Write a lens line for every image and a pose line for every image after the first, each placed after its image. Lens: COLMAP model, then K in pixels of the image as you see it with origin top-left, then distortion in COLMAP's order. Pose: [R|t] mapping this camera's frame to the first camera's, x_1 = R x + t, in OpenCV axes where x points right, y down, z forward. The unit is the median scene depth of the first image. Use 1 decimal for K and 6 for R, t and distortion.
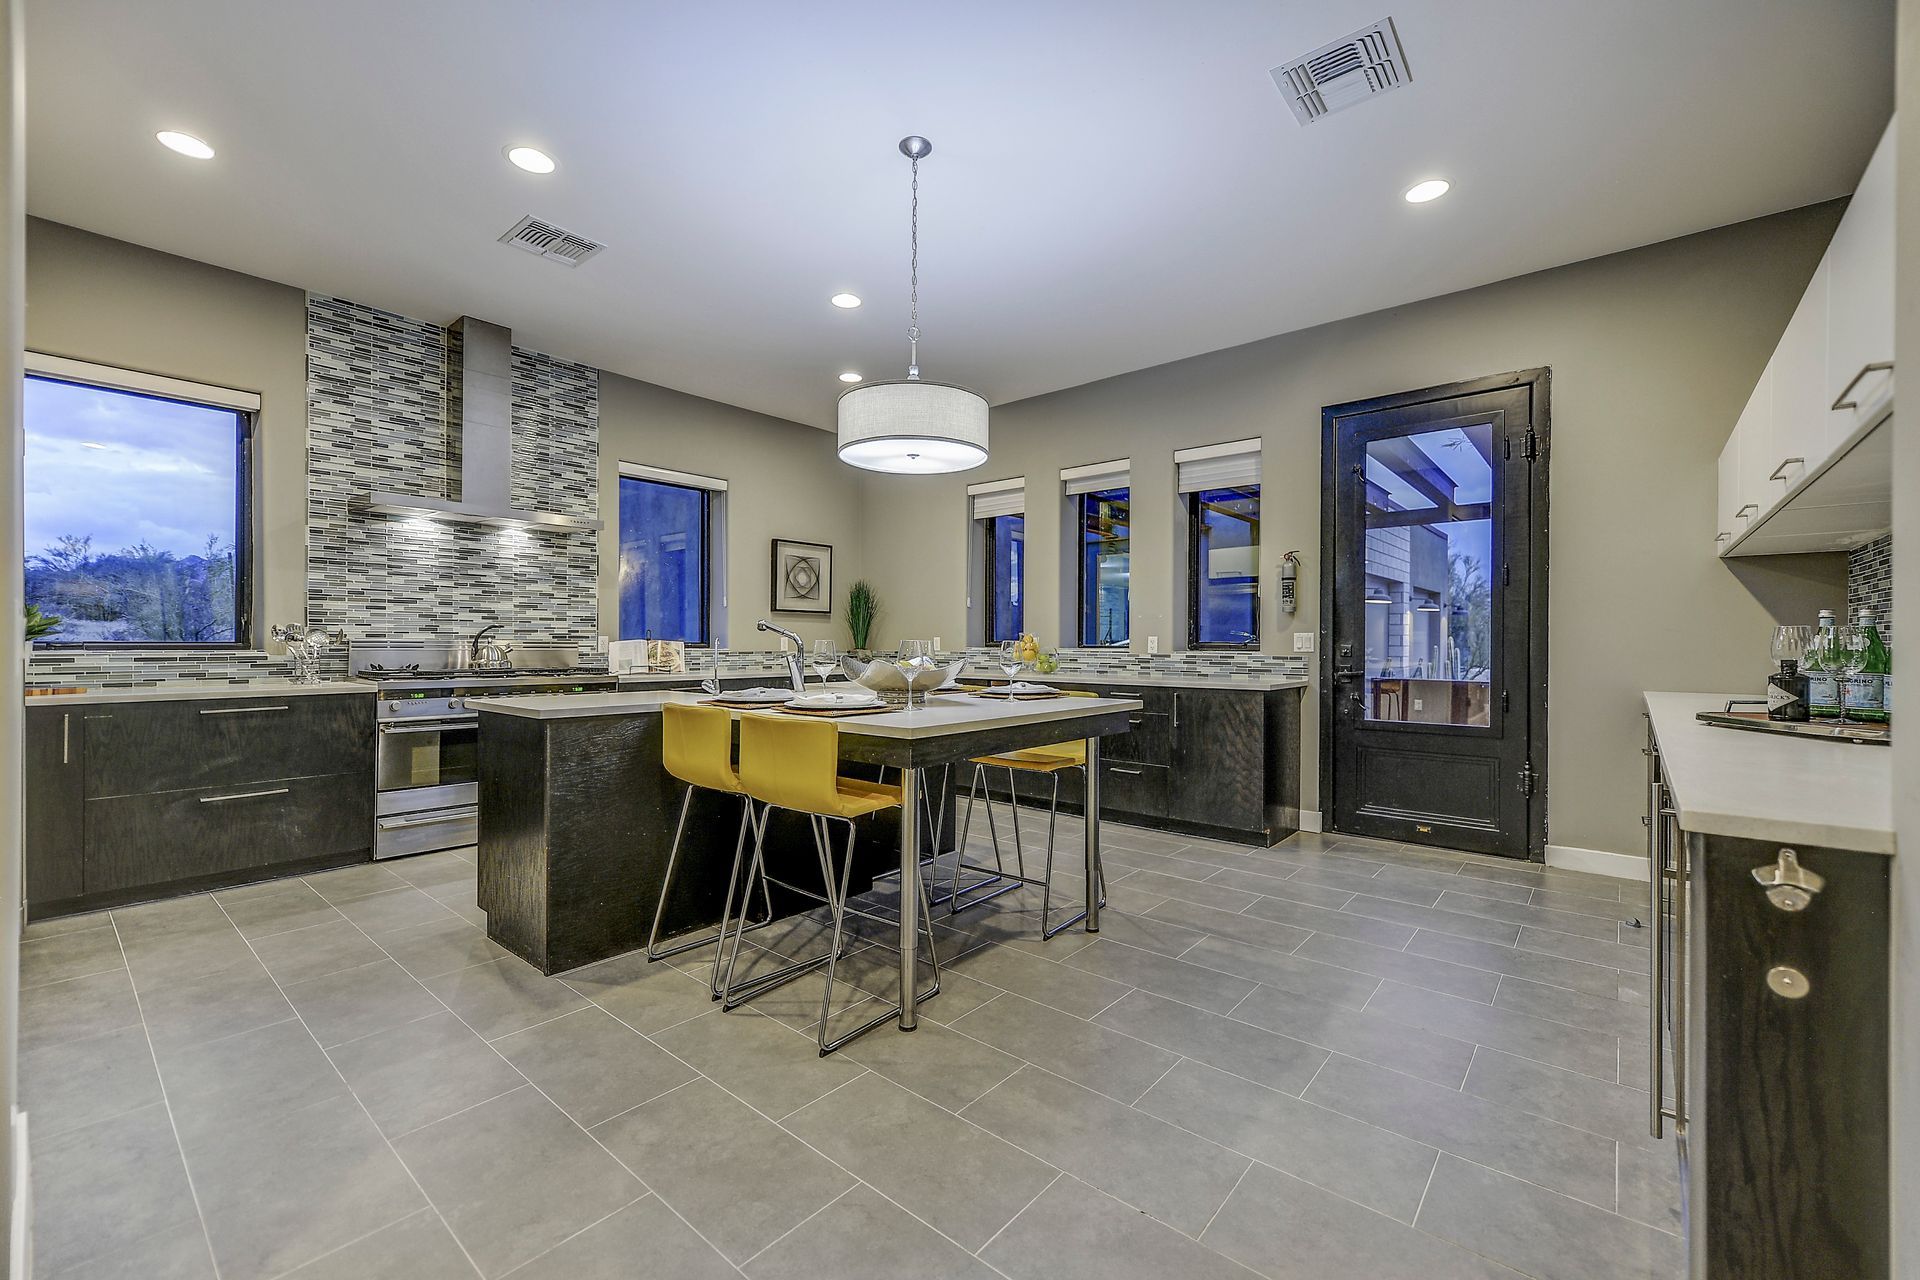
lens RADIAL K [[770.5, 0, 960.8], [0, 770.5, 618.6], [0, 0, 1]] dist [-0.000886, -0.000141]
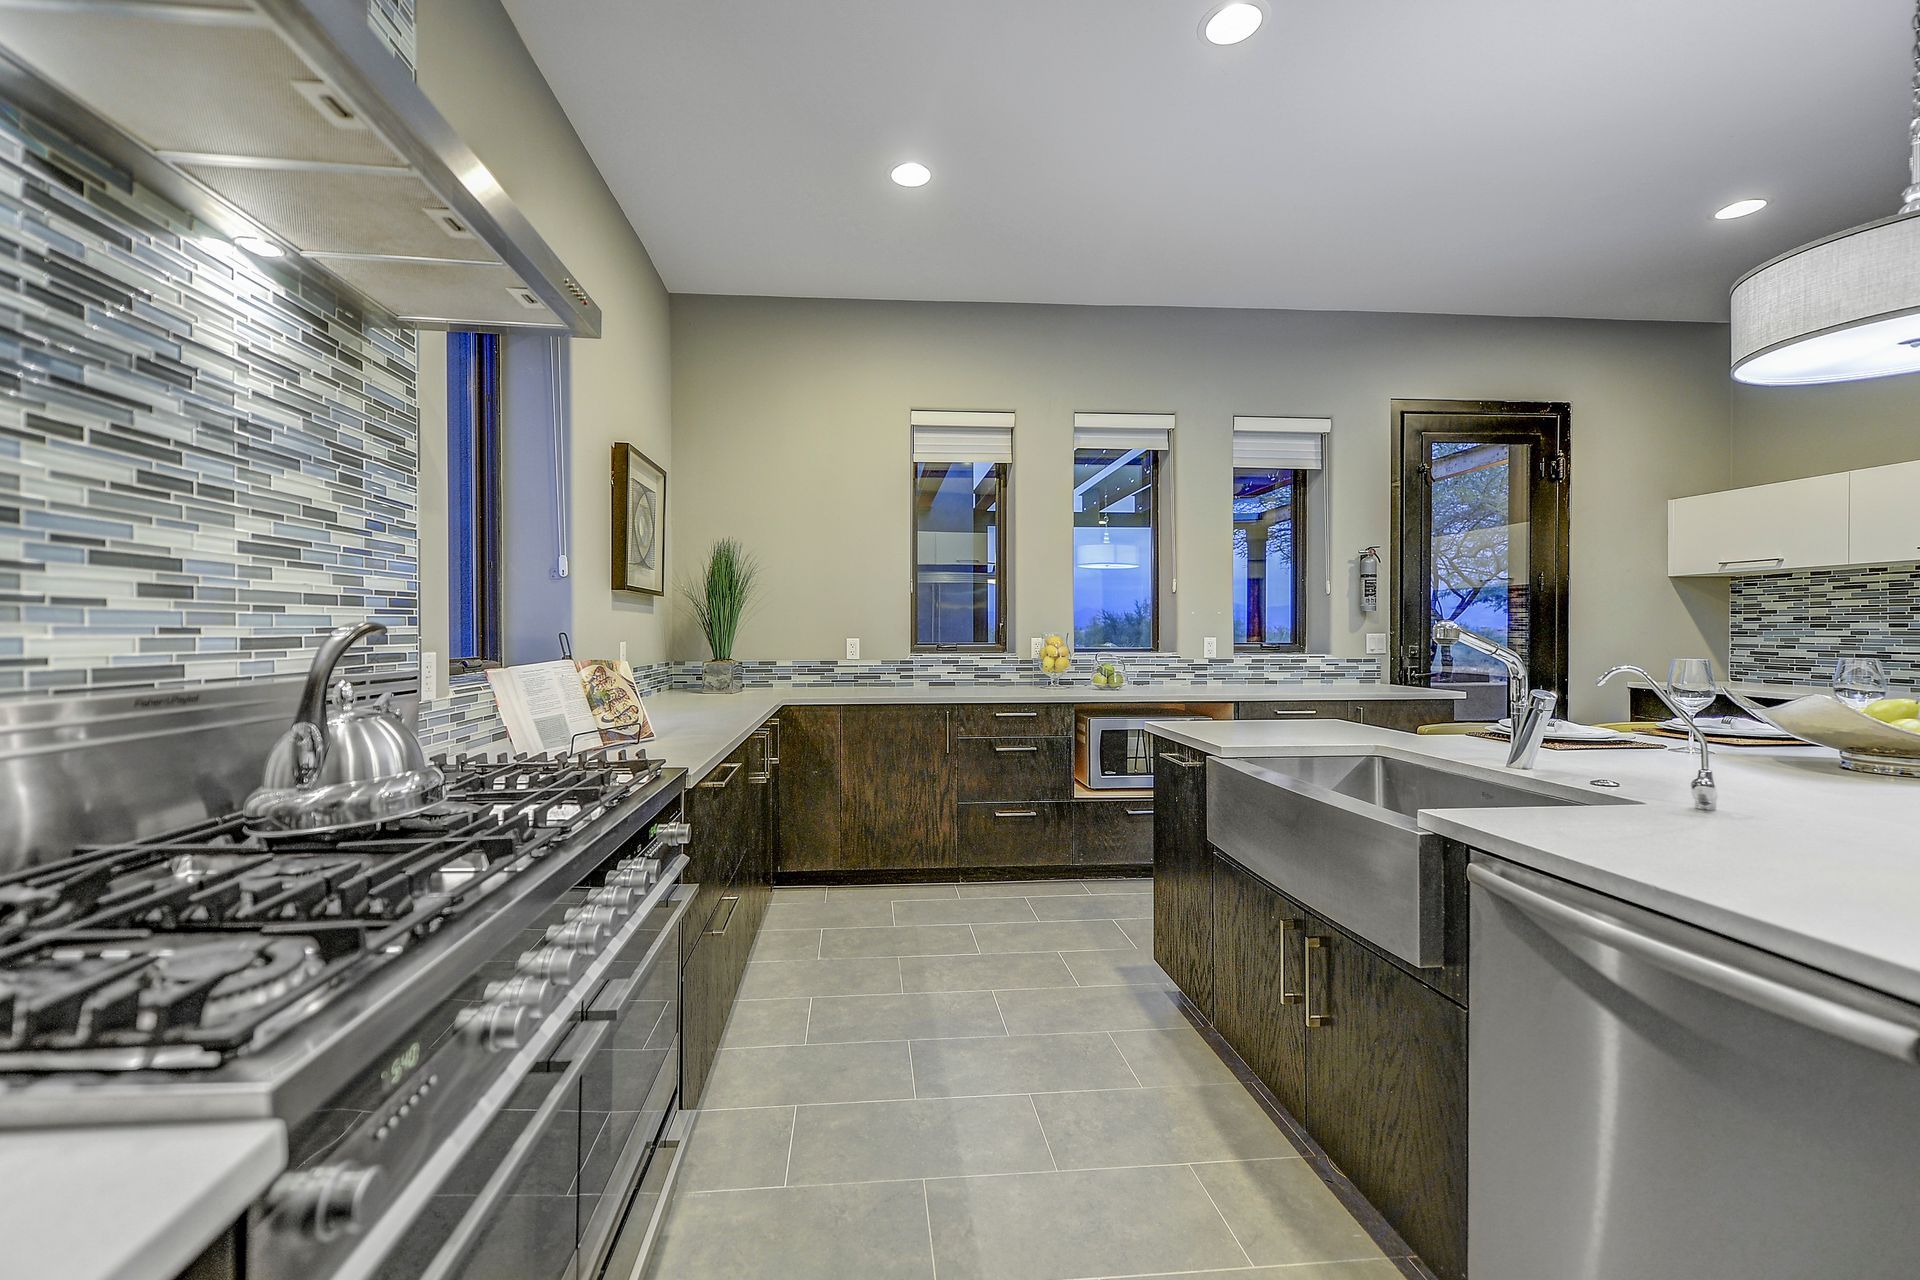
lens RADIAL K [[809.3, 0, 960.0], [0, 809.3, 640.0], [0, 0, 1]] dist [0.001390, 0.000161]
pose [[0.699871, -0.012051, 0.714167, -0.600692], [-0.018215, 0.999231, 0.034712, 0.001010], [-0.714037, -0.037302, 0.699114, 0.632450]]
